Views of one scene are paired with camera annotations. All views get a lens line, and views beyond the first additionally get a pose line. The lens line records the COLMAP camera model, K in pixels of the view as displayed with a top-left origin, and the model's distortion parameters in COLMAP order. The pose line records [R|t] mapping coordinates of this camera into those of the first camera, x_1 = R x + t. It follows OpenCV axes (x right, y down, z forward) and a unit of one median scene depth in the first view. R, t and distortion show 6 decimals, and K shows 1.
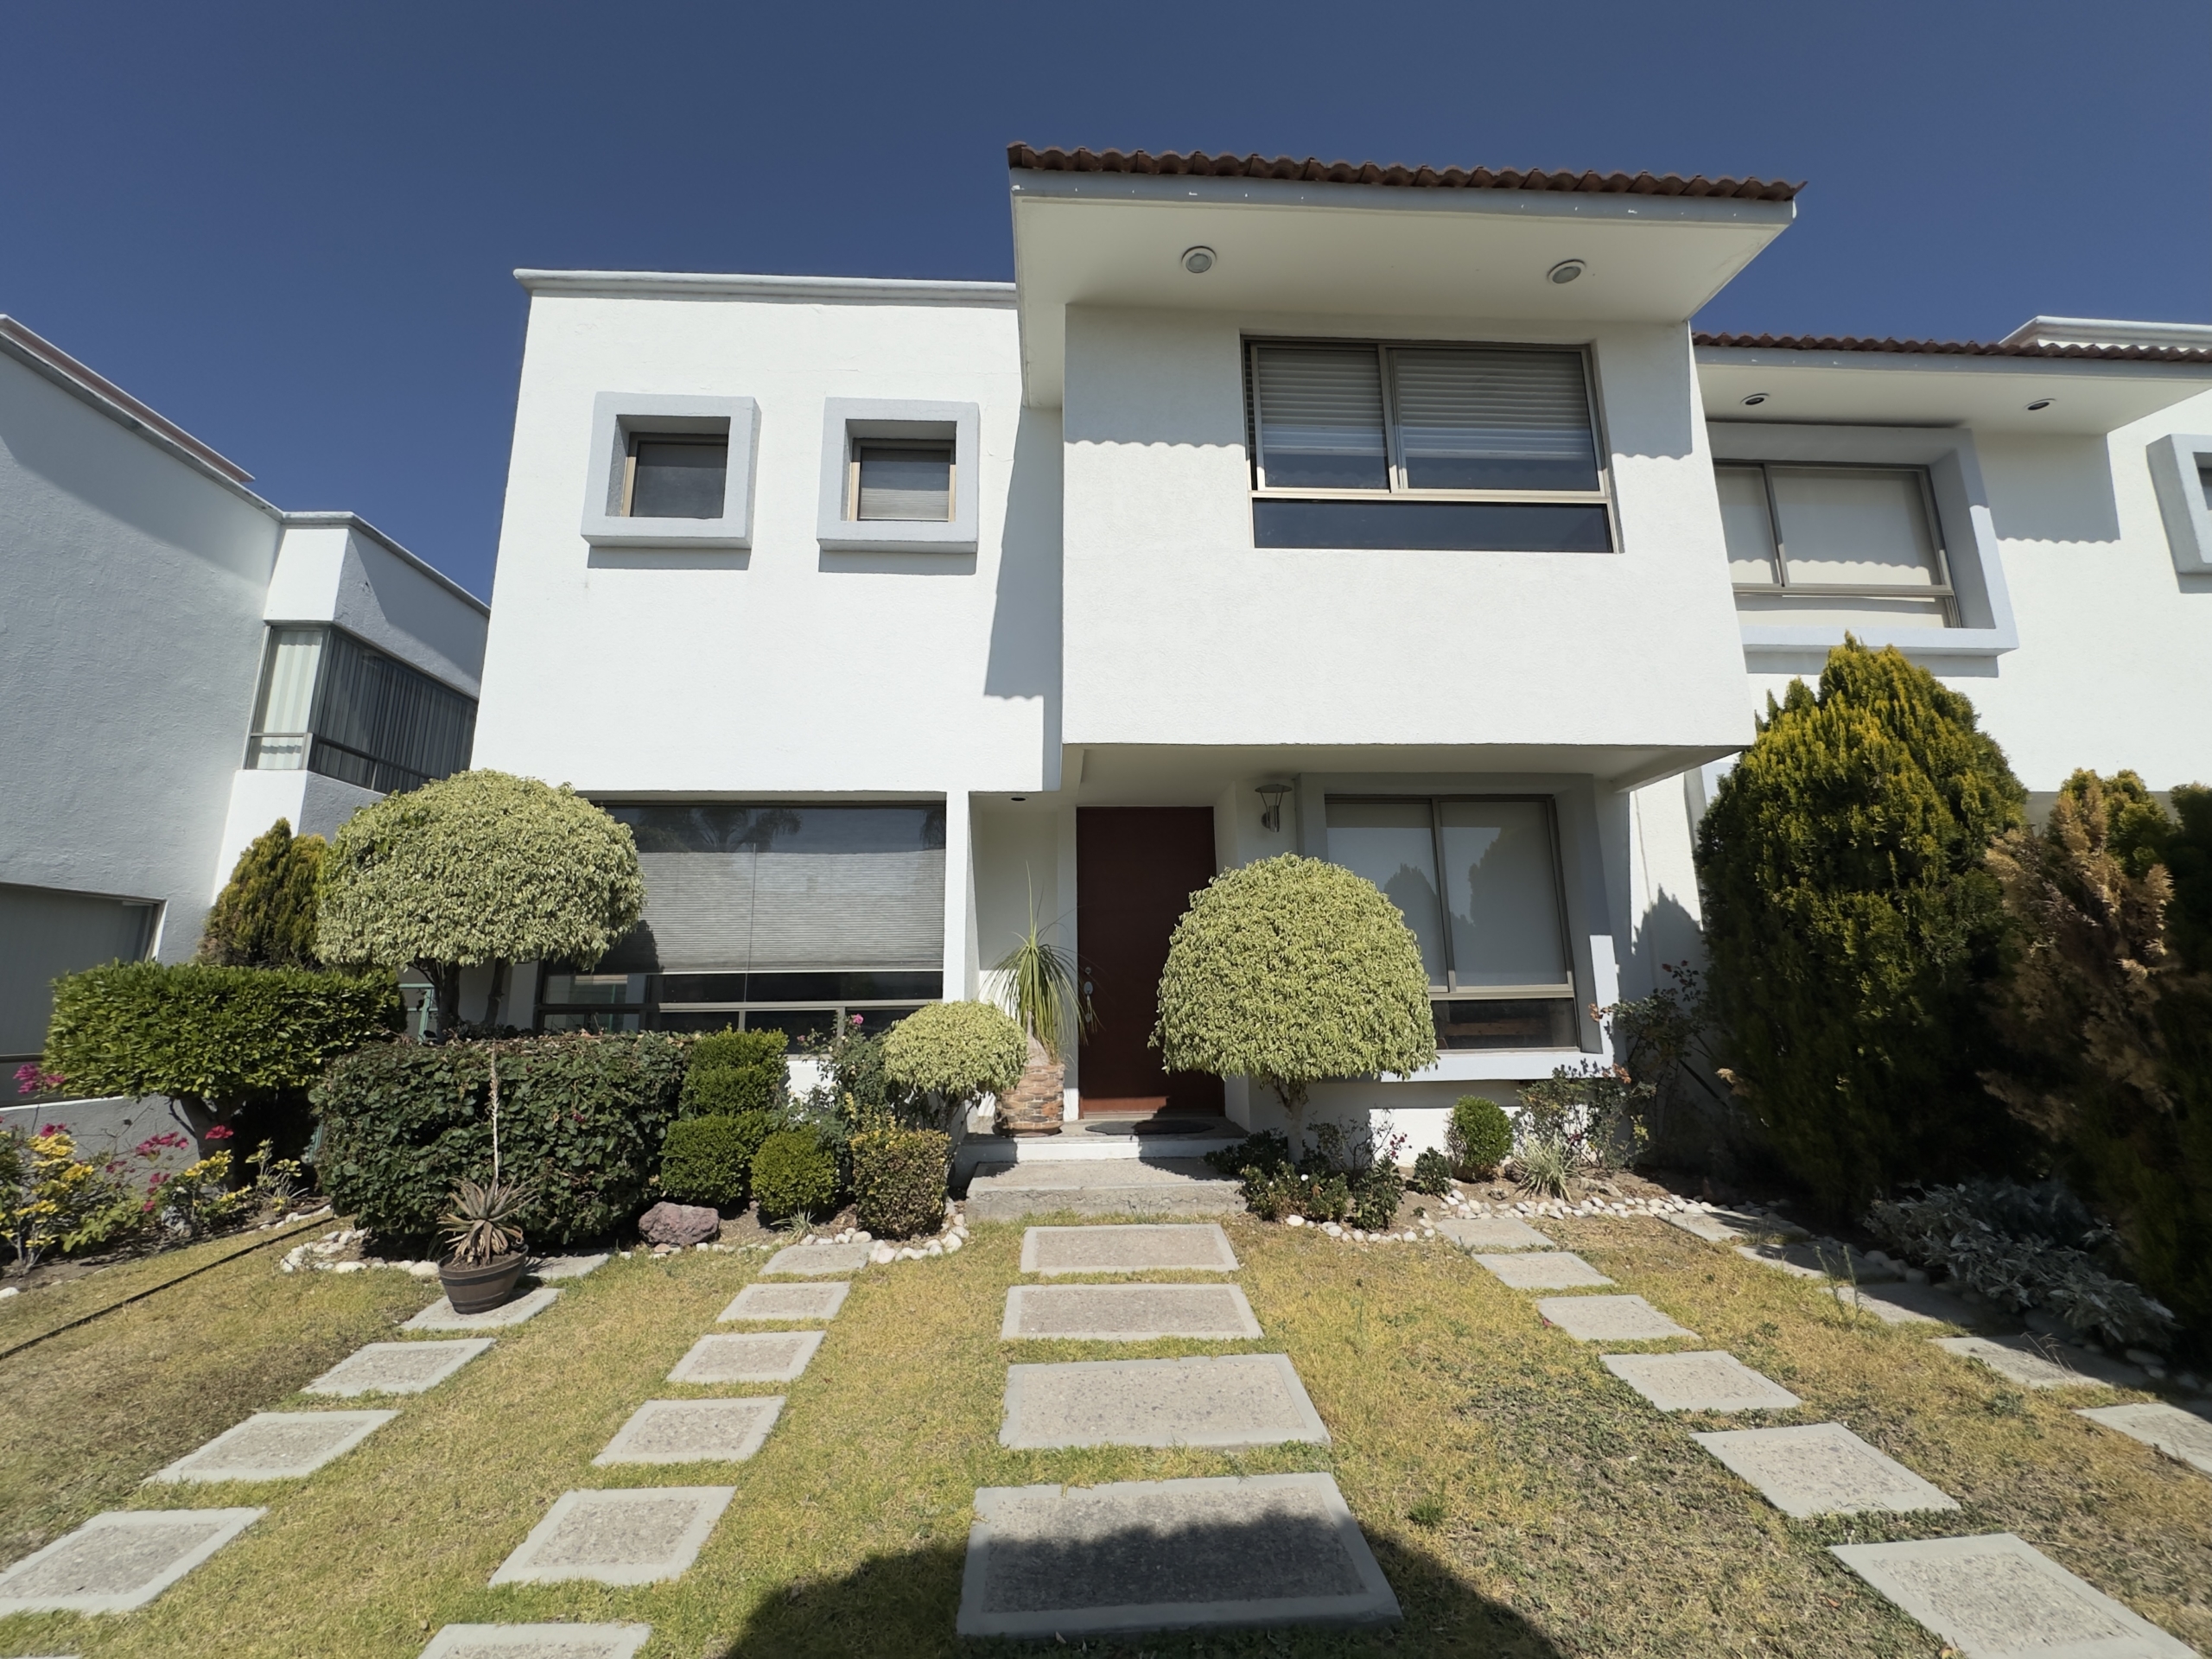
lens RADIAL K [[888.8, 0, 1106.0], [0, 888.8, 829.5], [0, 0, 1]] dist [-0.030133, 0.000029]
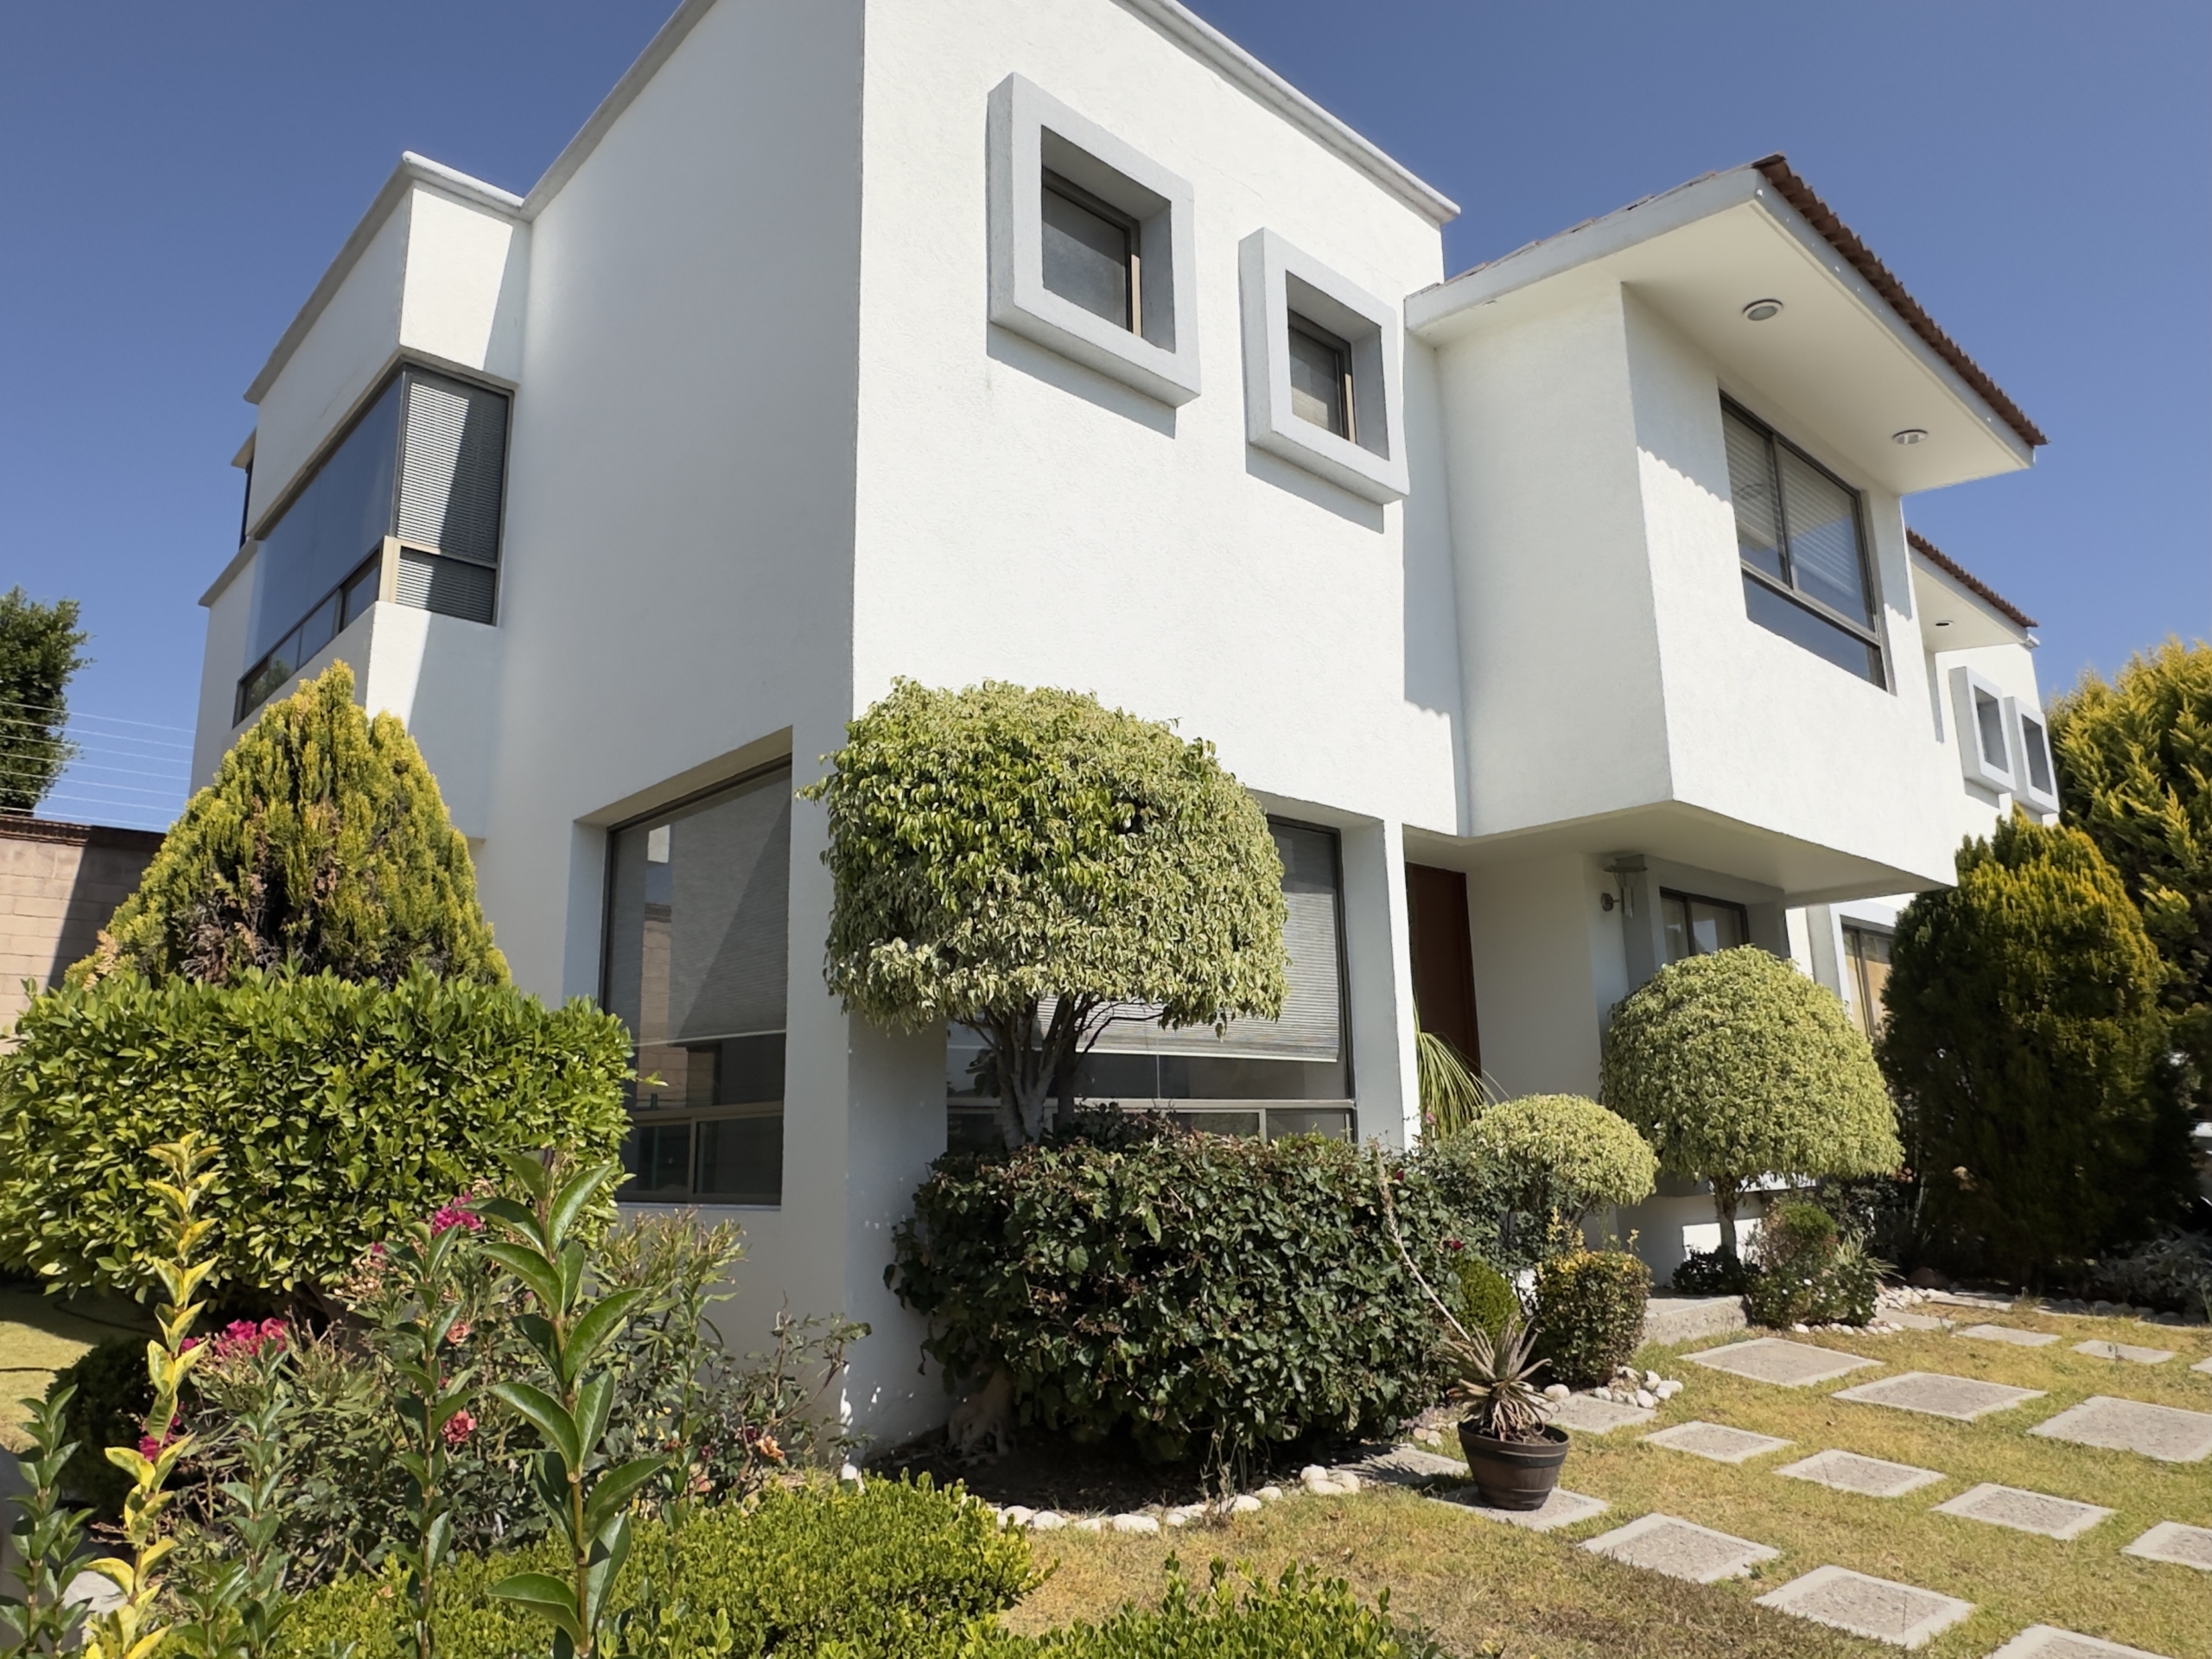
lens RADIAL K [[1452.1, 0, 1106.0], [0, 1452.1, 829.5], [0, 0, 1]] dist [-0.034113, -0.000176]
pose [[0.768757, 0.134875, 0.625157, -1.104060], [-0.109233, 0.990836, -0.079445, 0.085397], [-0.630144, -0.007214, 0.776445, 0.203334]]
